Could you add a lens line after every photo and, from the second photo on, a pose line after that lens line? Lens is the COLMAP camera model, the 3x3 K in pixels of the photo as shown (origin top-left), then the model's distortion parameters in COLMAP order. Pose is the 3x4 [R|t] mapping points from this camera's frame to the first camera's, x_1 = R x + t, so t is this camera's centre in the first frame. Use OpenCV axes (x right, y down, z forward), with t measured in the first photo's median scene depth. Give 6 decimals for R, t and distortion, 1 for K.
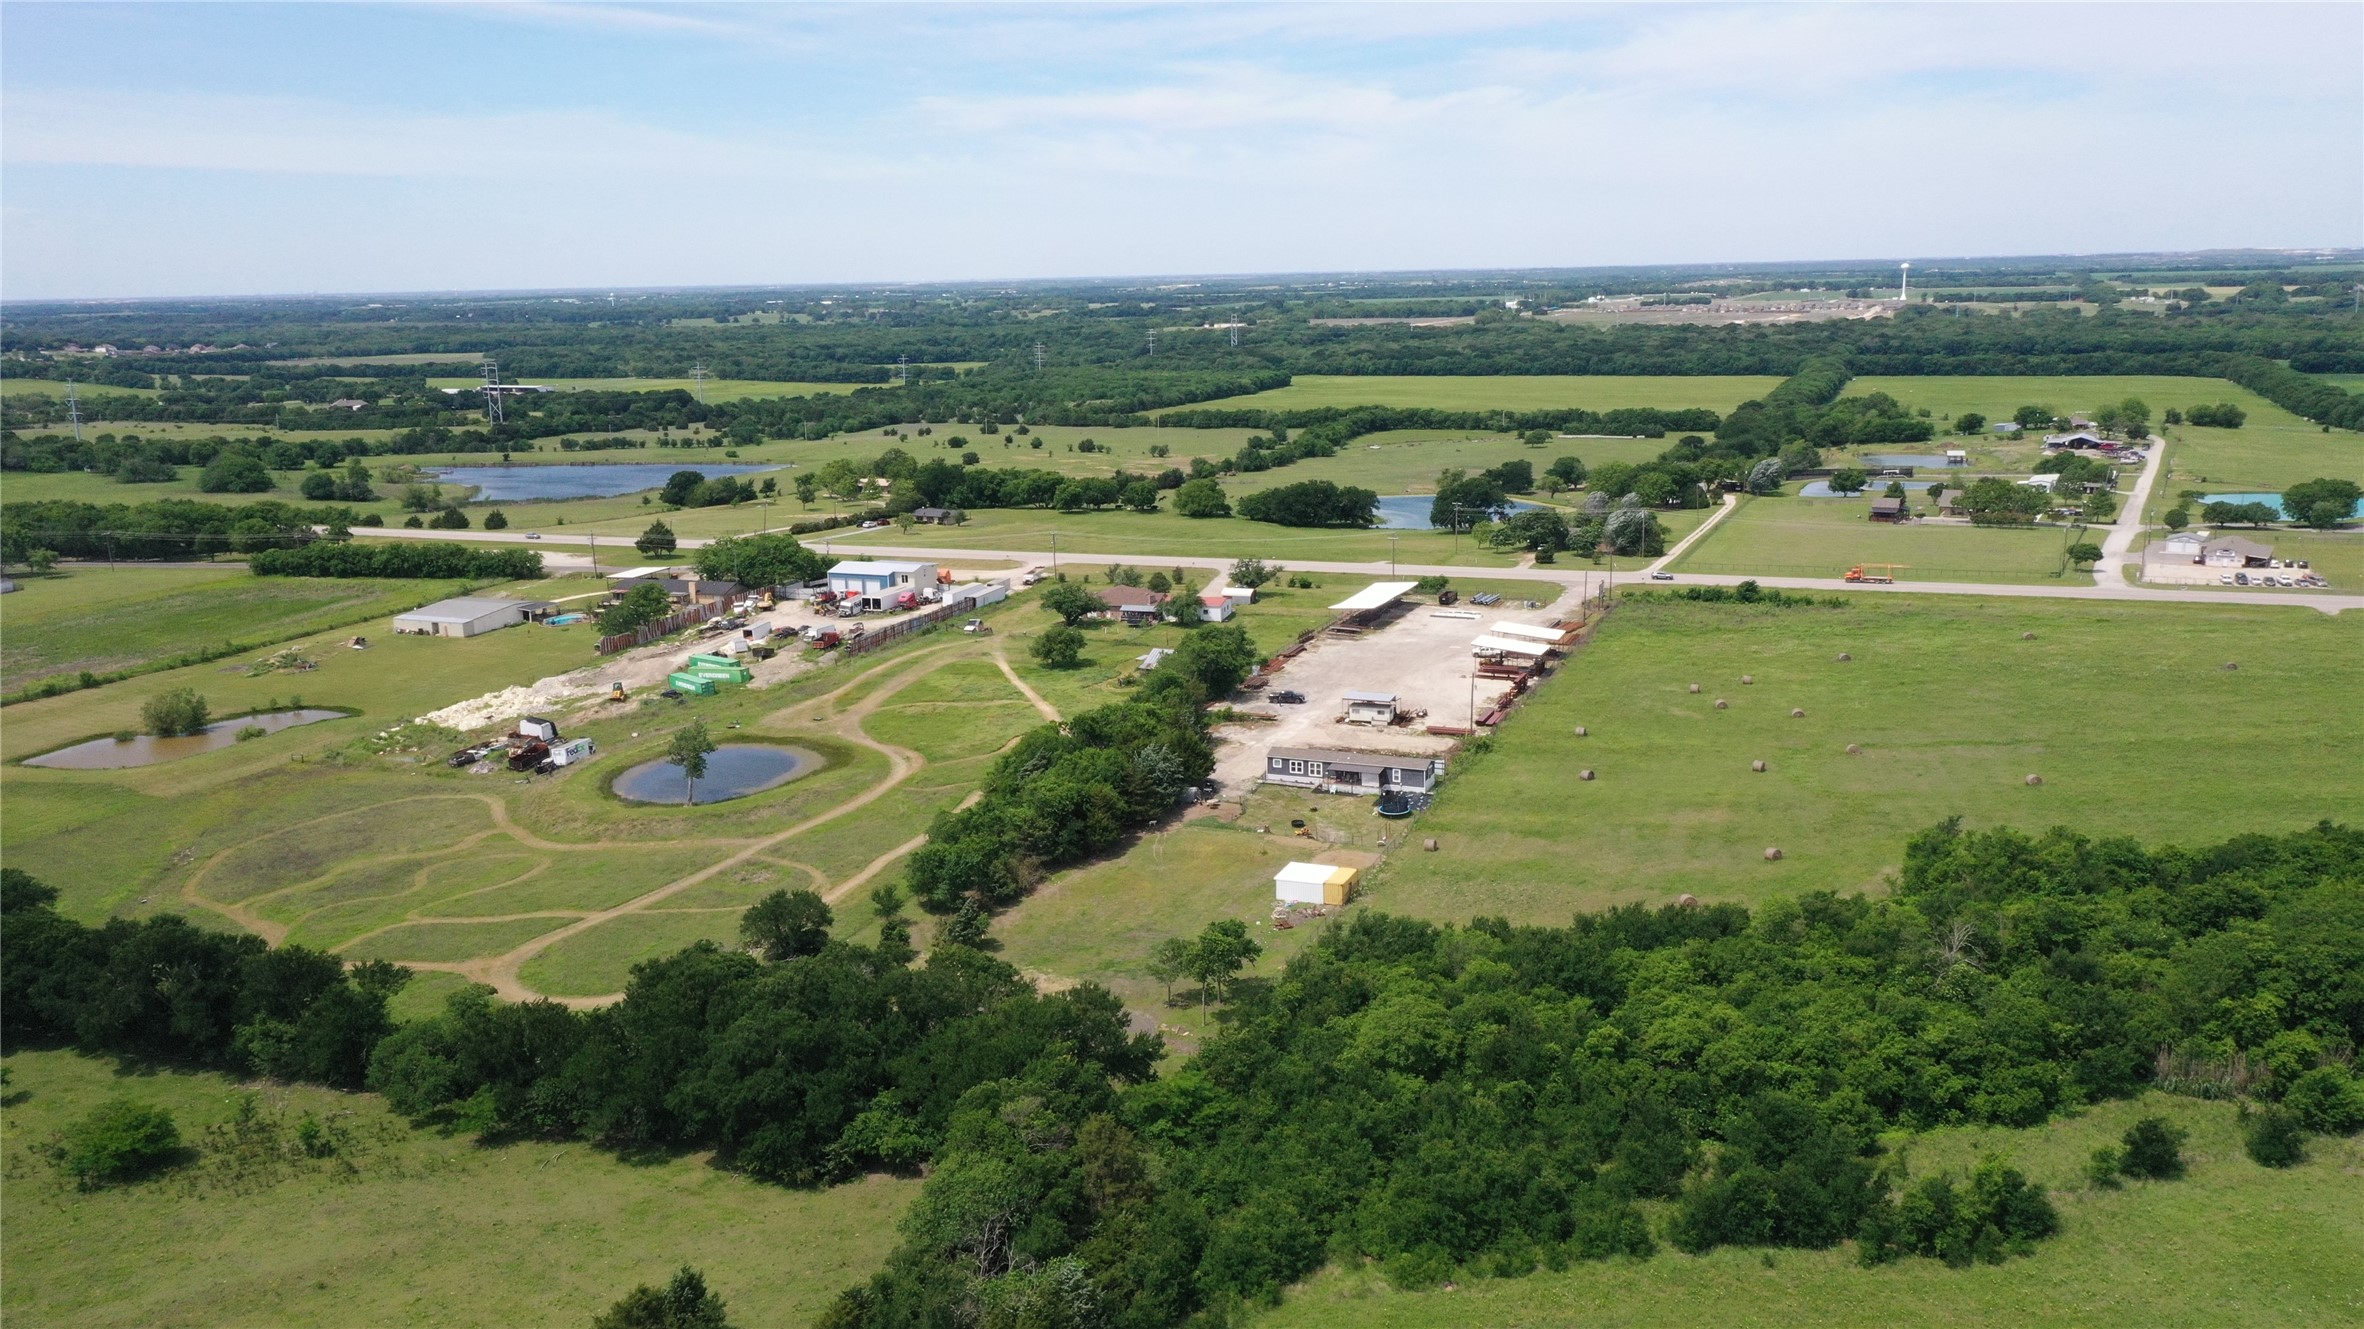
lens RADIAL K [[1874.6, 0, 1186.7], [0, 1874.6, 655.4], [0, 0, 1]] dist [0.015318, -0.005973]
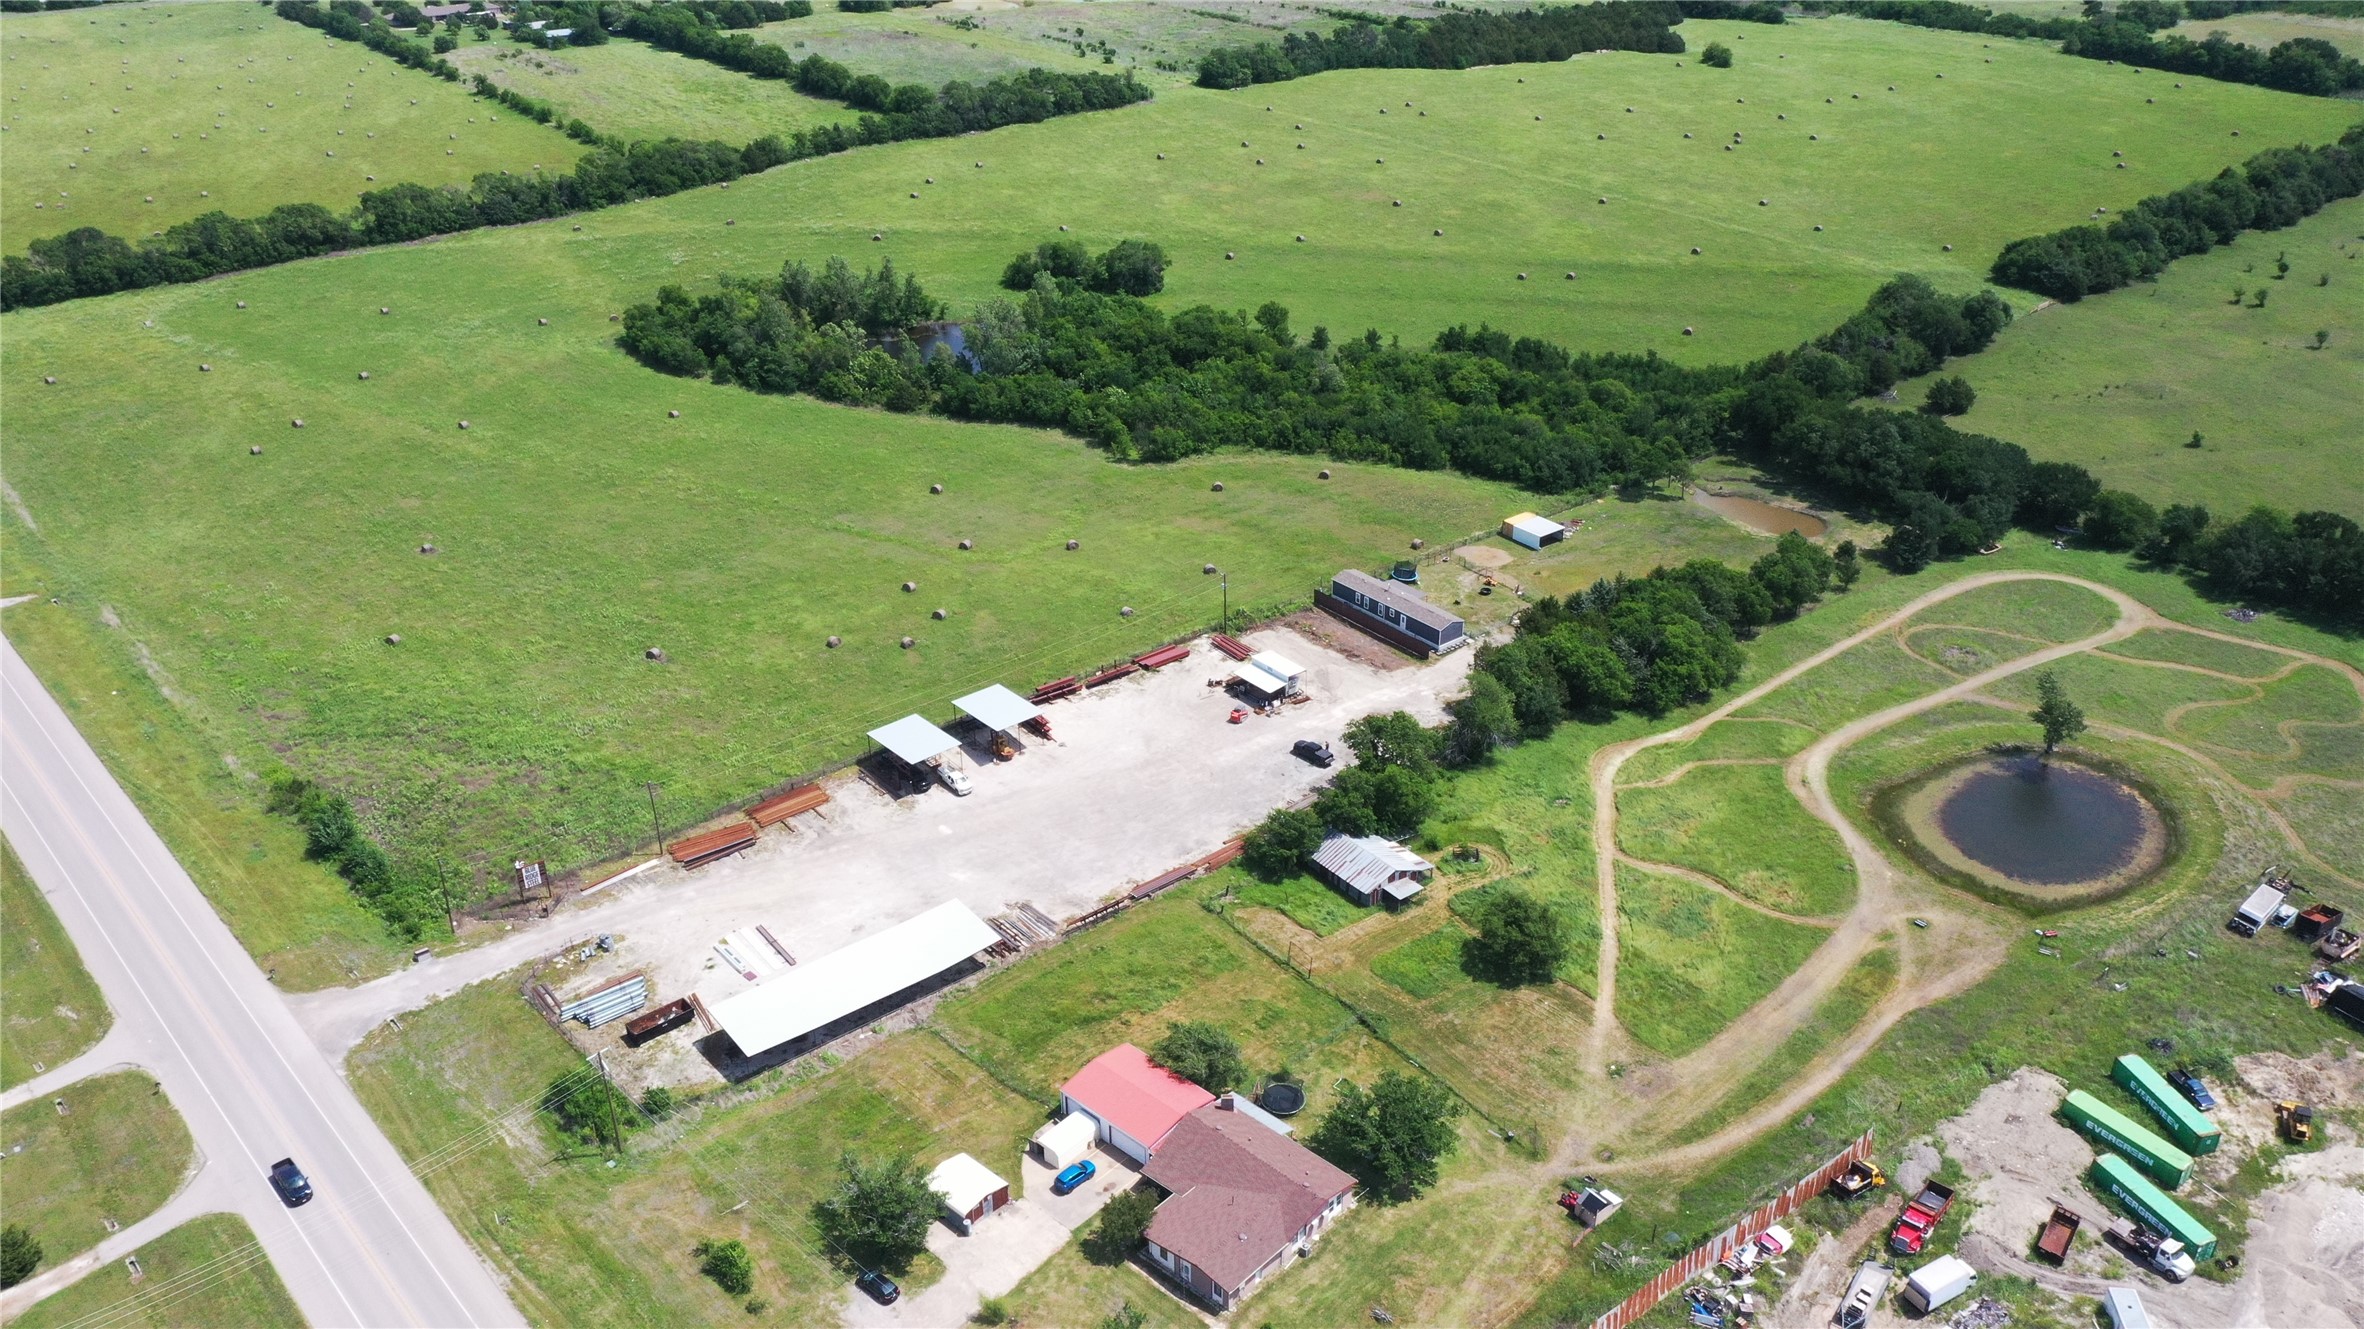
lens RADIAL K [[1864.5, 0, 1182.0], [0, 1864.5, 664.5], [0, 0, 1]] dist [0.013897, 0.007579]
pose [[-0.880601, -0.192743, 0.432887, -0.200300], [0.130369, 0.779738, 0.612383, -0.426762], [-0.455571, 0.595700, -0.661510, 1.292372]]
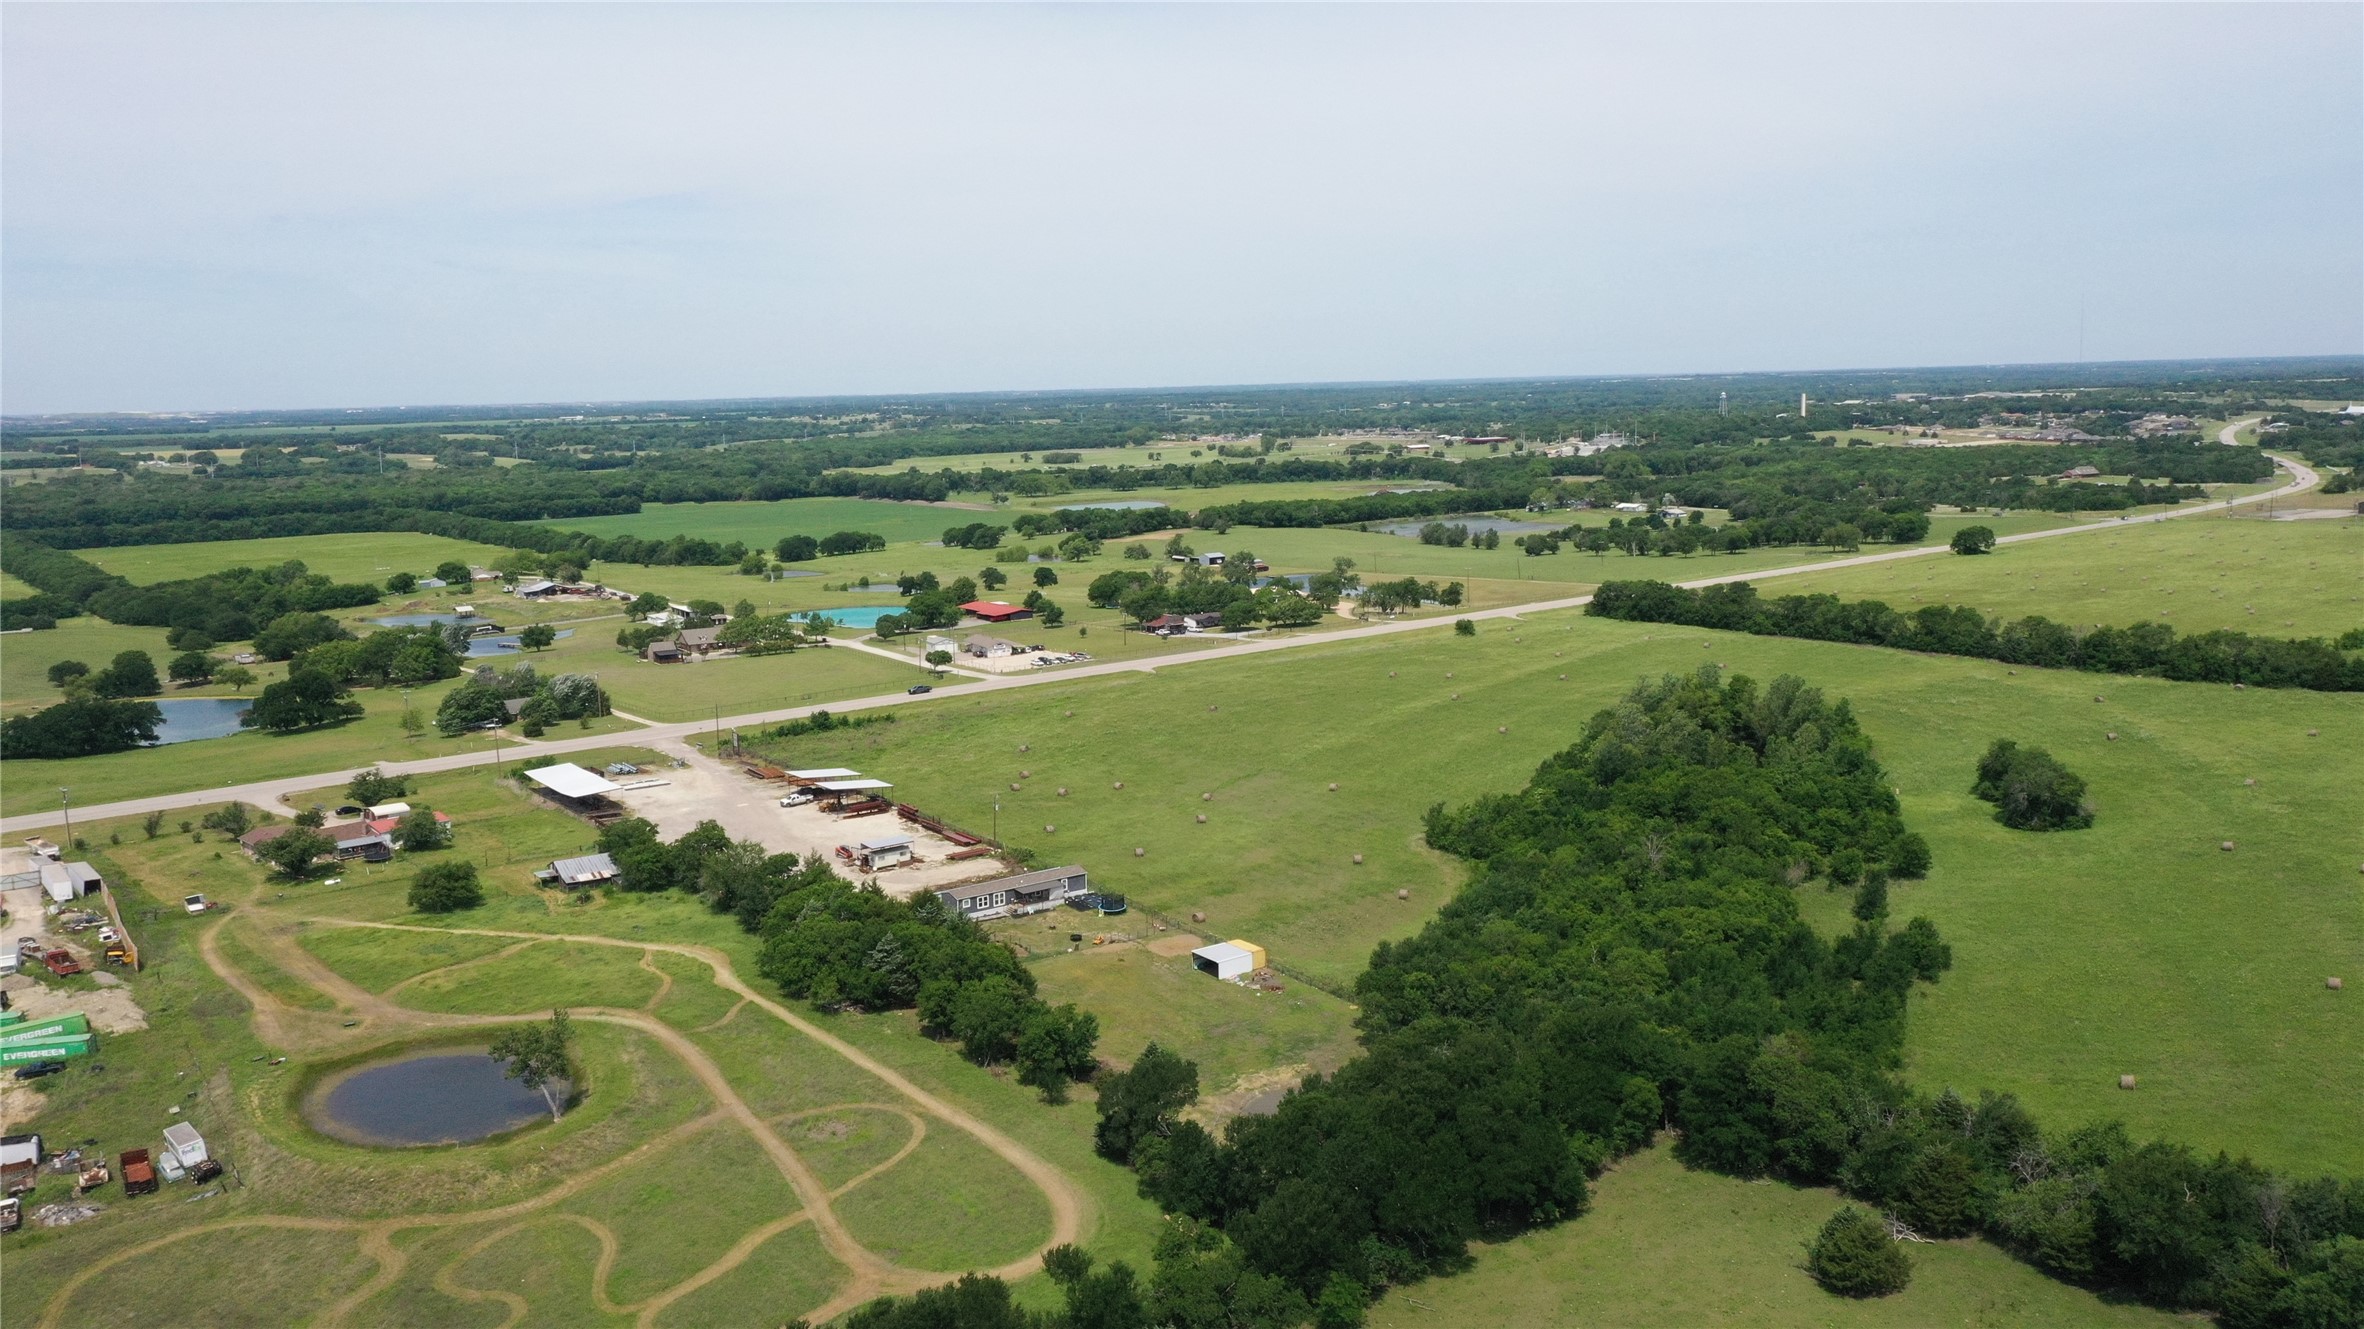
lens RADIAL K [[1874.6, 0, 1186.7], [0, 1874.6, 655.4], [0, 0, 1]] dist [0.015318, -0.005973]
pose [[0.509964, -0.115287, 0.852435, -0.564649], [0.186474, 0.982229, 0.021284, -0.057965], [-0.839741, 0.148103, 0.522399, 0.232688]]
